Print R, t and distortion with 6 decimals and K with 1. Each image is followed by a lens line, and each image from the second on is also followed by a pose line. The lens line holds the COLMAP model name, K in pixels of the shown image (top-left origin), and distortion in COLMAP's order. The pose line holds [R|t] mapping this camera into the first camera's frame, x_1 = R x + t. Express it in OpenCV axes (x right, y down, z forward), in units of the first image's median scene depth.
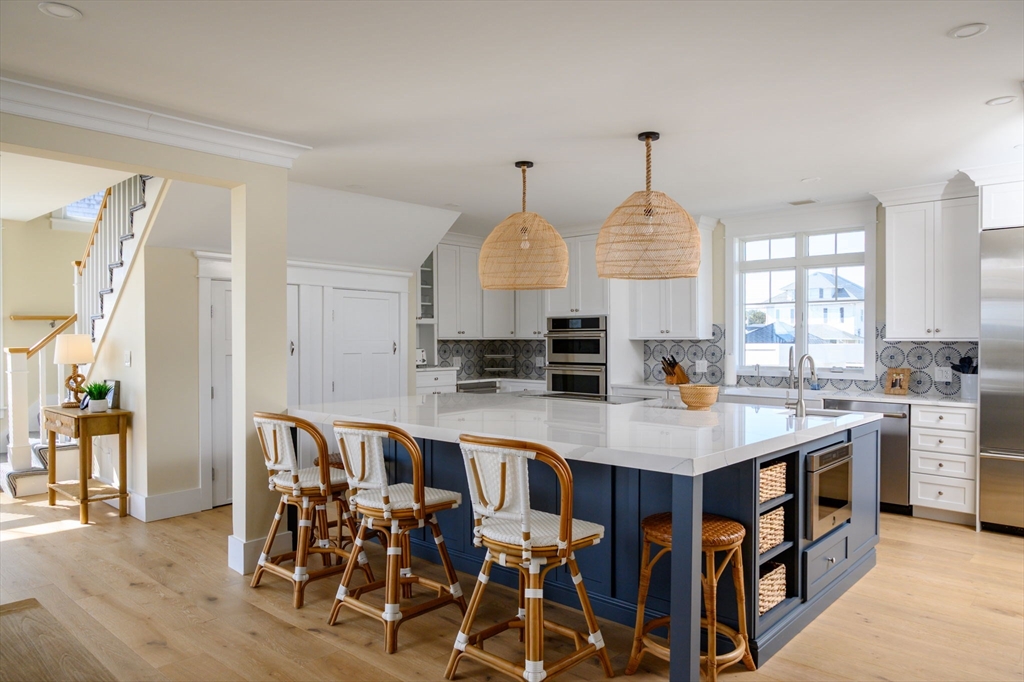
lens RADIAL K [[698.2, 0, 512.0], [0, 698.2, 341.0], [0, 0, 1]] dist [-0.011565, -0.001984]
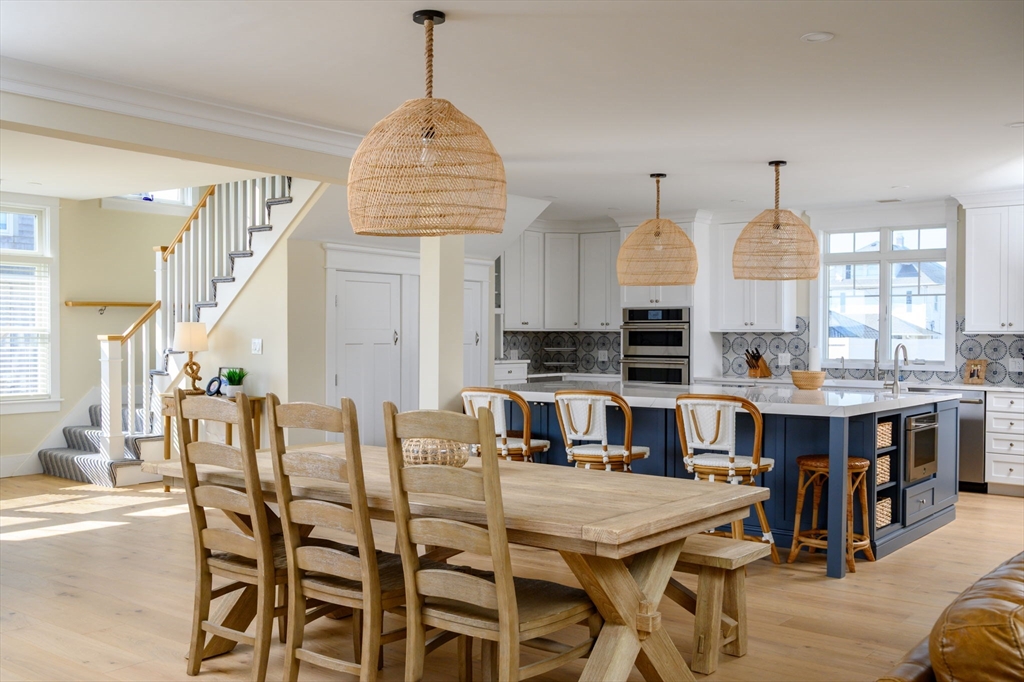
lens RADIAL K [[1042.5, 0, 512.0], [0, 1042.5, 341.0], [0, 0, 1]] dist [-0.001547, -0.000924]
pose [[0.996723, 0.005347, 0.080718, -0.285634], [-0.005763, 0.999971, 0.004923, 0.006680], [-0.080689, -0.005372, 0.996725, -0.539627]]
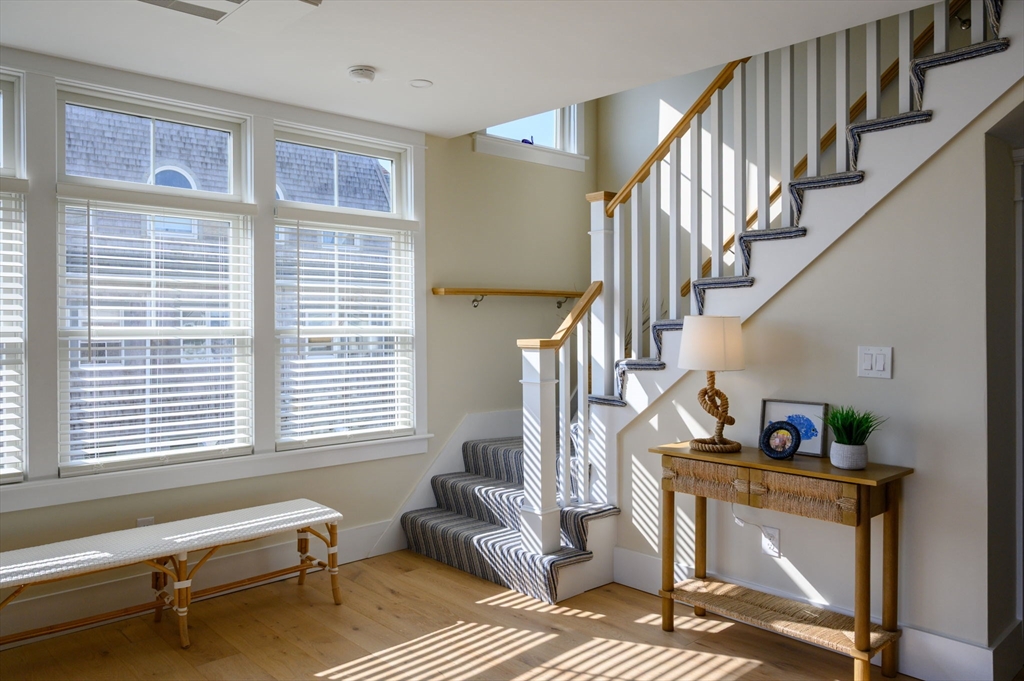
lens RADIAL K [[764.2, 0, 452.9], [0, 764.2, 337.0], [0, 0, 1]] dist [-0.003842, -0.002090]
pose [[0.993549, -0.001358, -0.113394, -0.756847], [0.002672, 0.999931, 0.011444, -0.001066], [0.113371, -0.011673, 0.993484, 0.387221]]
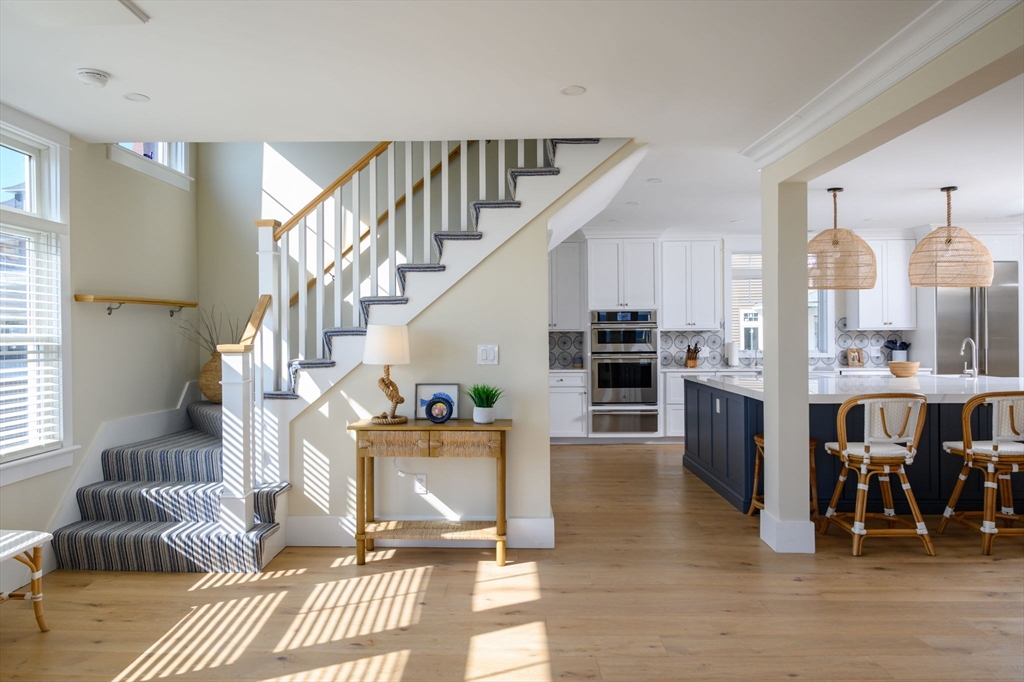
lens RADIAL K [[698.2, 0, 512.0], [0, 698.2, 341.0], [0, 0, 1]] dist [-0.011565, -0.001984]
pose [[0.748180, -0.013880, 0.663351, -1.012221], [0.008838, 0.999901, 0.010954, 0.000097], [-0.663437, -0.002333, 0.748229, 0.360852]]
